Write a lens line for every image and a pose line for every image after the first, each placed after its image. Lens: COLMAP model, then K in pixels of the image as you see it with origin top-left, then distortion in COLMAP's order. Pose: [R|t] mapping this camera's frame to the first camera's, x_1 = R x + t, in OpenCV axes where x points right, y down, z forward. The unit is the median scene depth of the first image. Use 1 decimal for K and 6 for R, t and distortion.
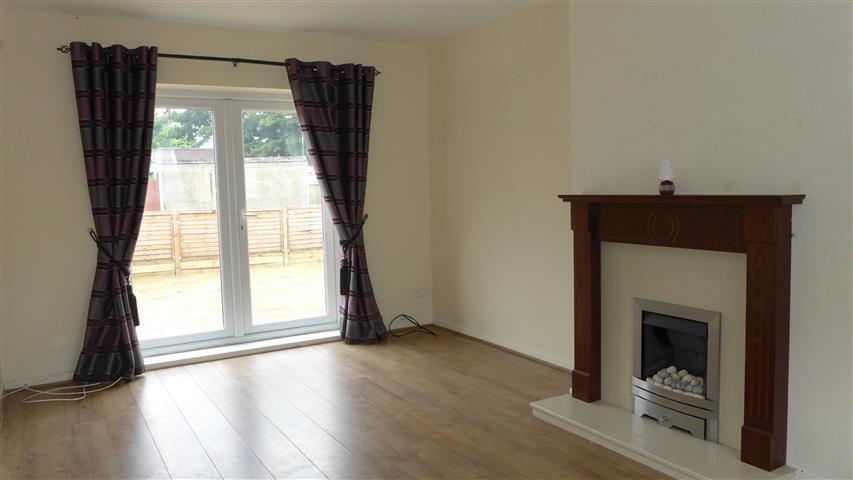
lens RADIAL K [[637.7, 0, 424.3], [0, 637.7, 251.1], [0, 0, 1]] dist [-0.000427, 0.000814]
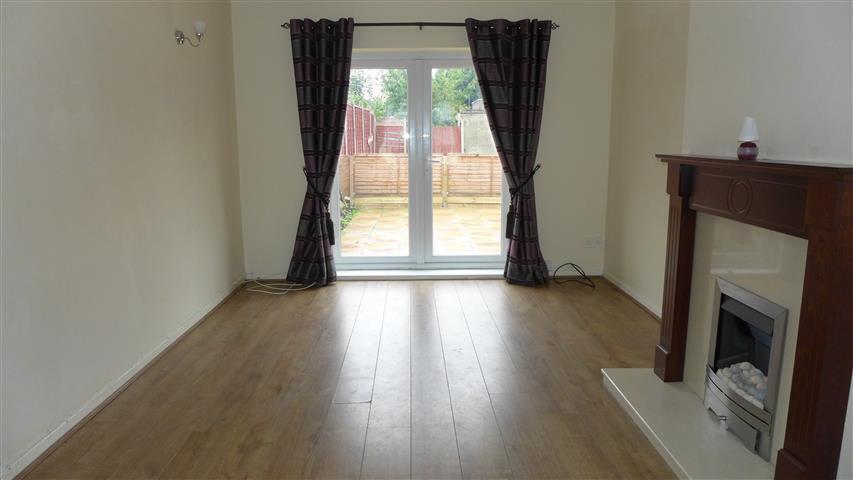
lens RADIAL K [[569.0, 0, 426.5], [0, 569.0, 240.0], [0, 0, 1]] dist [-0.003533, 0.004642]
pose [[0.873300, 0.109258, -0.474774, 0.229546], [-0.068829, 0.992423, 0.101778, -0.018769], [0.482297, -0.056205, 0.874203, 0.087999]]
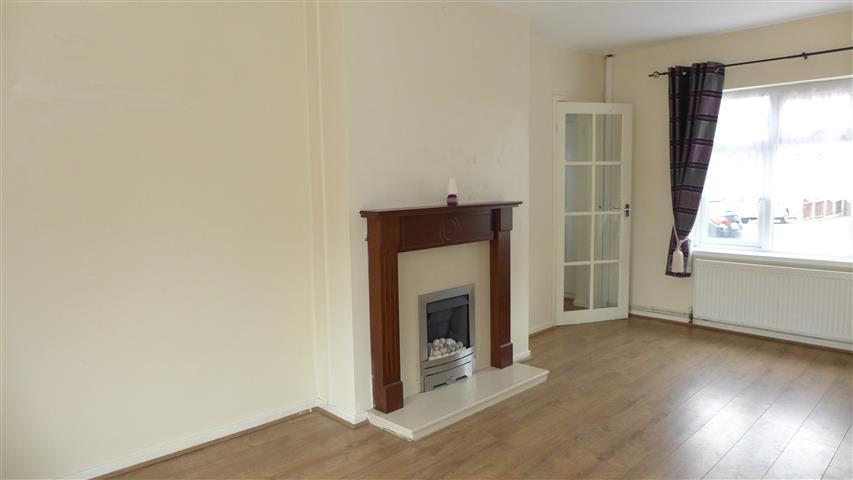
lens RADIAL K [[569.0, 0, 426.5], [0, 569.0, 240.0], [0, 0, 1]] dist [-0.003533, 0.004642]
pose [[-0.242269, -0.074553, 0.967341, -0.447301], [0.113309, 0.988046, 0.104527, -0.088446], [-0.963570, 0.134932, -0.230925, 0.804902]]
